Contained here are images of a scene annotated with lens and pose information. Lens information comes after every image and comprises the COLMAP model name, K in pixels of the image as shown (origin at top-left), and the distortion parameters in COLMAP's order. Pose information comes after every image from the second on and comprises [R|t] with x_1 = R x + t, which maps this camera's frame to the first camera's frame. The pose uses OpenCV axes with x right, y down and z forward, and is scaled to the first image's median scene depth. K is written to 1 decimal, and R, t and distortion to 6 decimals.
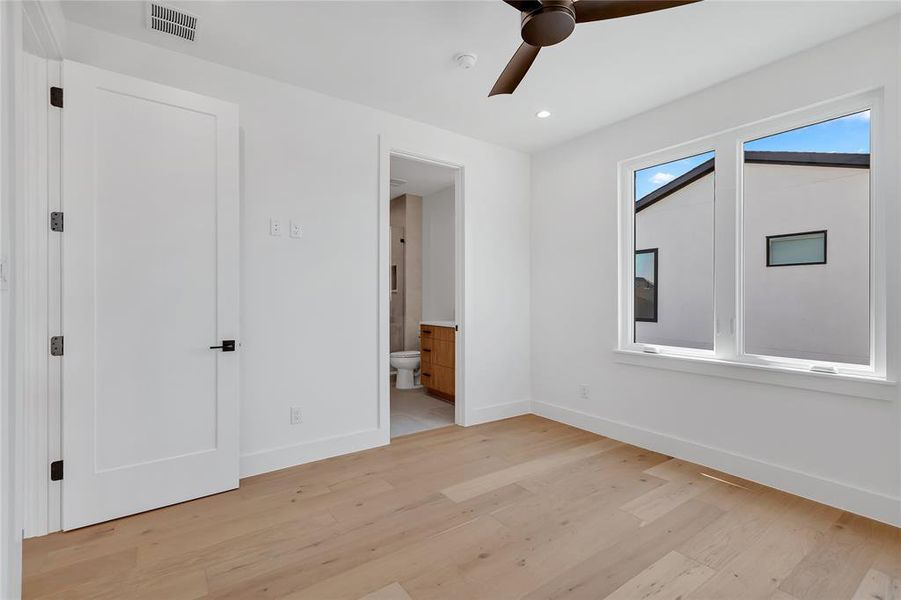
lens RADIAL K [[410.2, 0, 452.8], [0, 410.2, 300.0], [0, 0, 1]] dist [-0.003886, -0.000411]
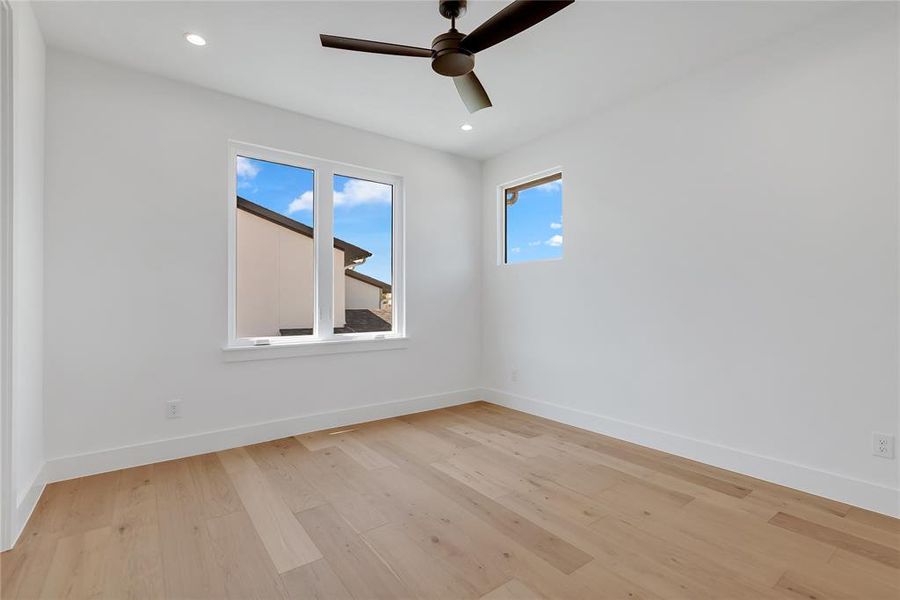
lens RADIAL K [[409.7, 0, 452.0], [0, 409.7, 299.3], [0, 0, 1]] dist [-0.003886, -0.000411]
pose [[-0.032412, 0.004409, 0.999465, -0.627013], [0.004914, 0.999979, -0.004252, 0.027064], [-0.999463, 0.004774, -0.032433, 0.667447]]
